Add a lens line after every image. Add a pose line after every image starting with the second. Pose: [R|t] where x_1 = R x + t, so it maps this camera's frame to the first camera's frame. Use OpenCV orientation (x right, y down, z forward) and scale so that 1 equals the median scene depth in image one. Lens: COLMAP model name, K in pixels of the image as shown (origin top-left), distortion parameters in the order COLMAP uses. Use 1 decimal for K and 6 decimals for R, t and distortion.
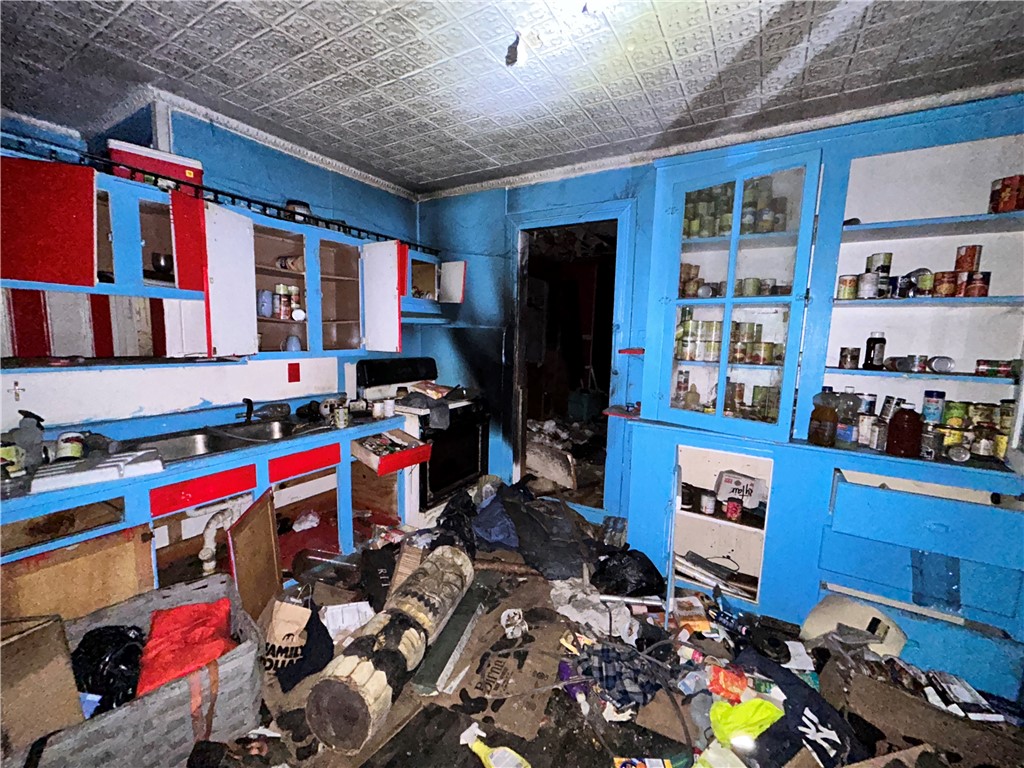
lens RADIAL K [[412.2, 0, 513.8], [0, 412.2, 379.5], [0, 0, 1]] dist [-0.005123, 0.002446]
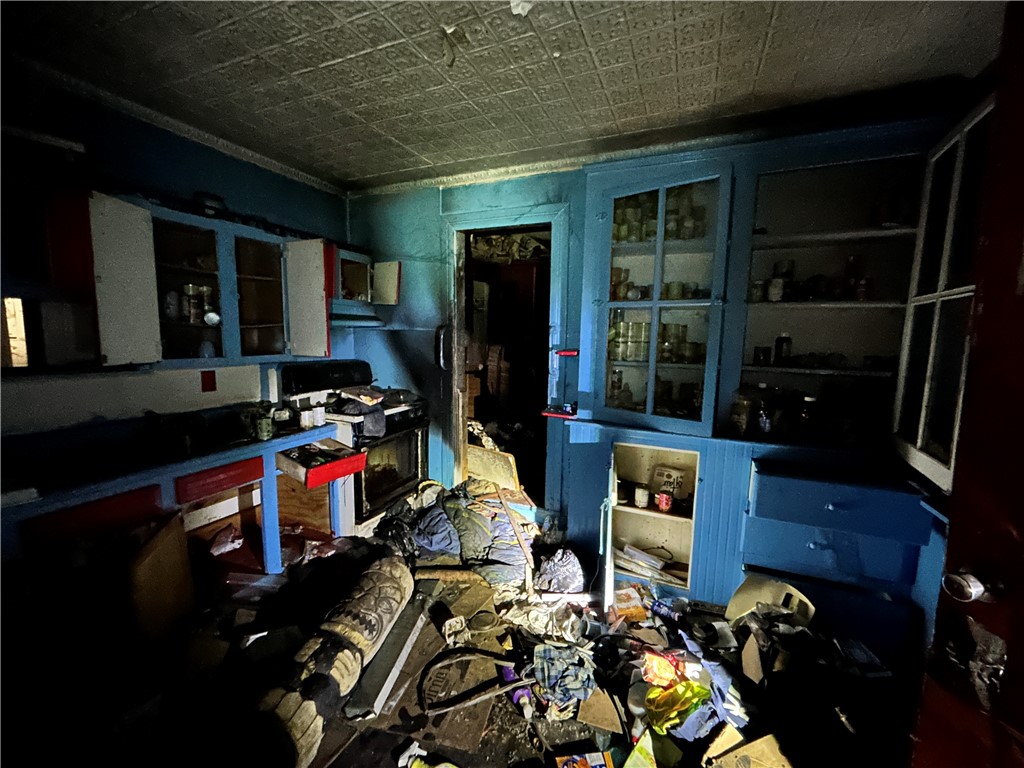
lens RADIAL K [[412.2, 0, 513.6], [0, 412.2, 379.6], [0, 0, 1]] dist [-0.005123, 0.002446]
pose [[0.990782, -0.023374, 0.133433, 0.016380], [0.023826, 0.999715, -0.001788, -0.003048], [-0.133353, 0.004951, 0.991056, 0.007778]]
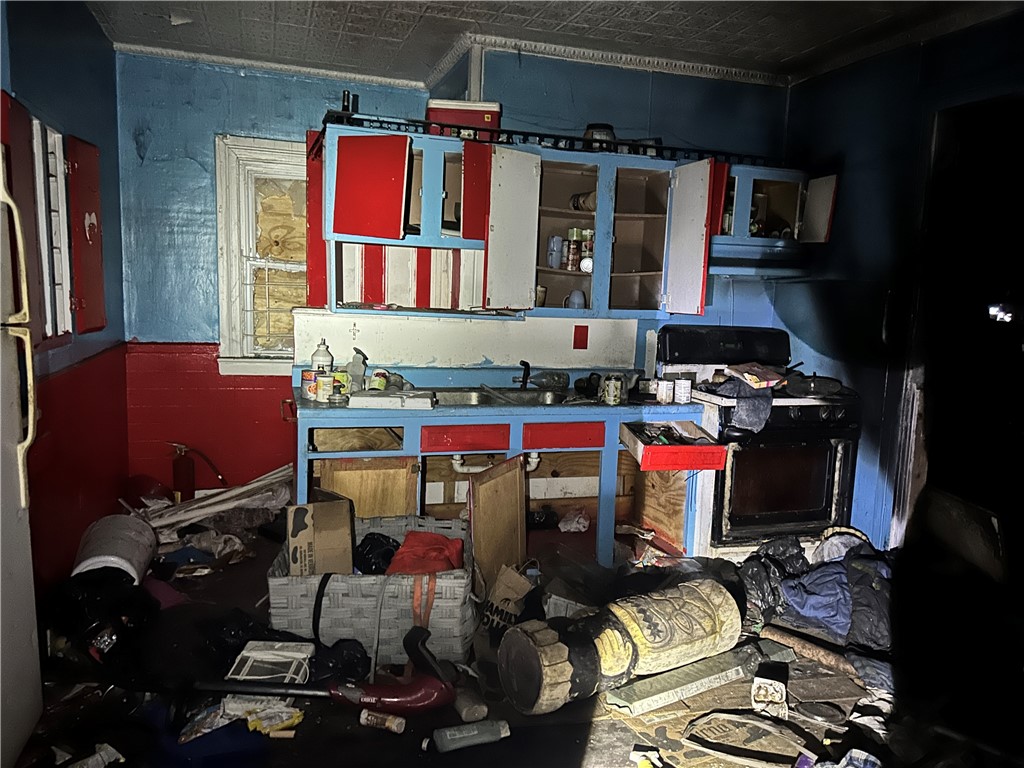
lens RADIAL K [[764.0, 0, 507.3], [0, 764.0, 386.5], [0, 0, 1]] dist [0.045911, -0.052866]
pose [[0.744865, 0.088605, -0.661306, 0.400296], [-0.095589, 0.995090, 0.025660, 0.061456], [0.660333, 0.044100, 0.749677, -0.238273]]
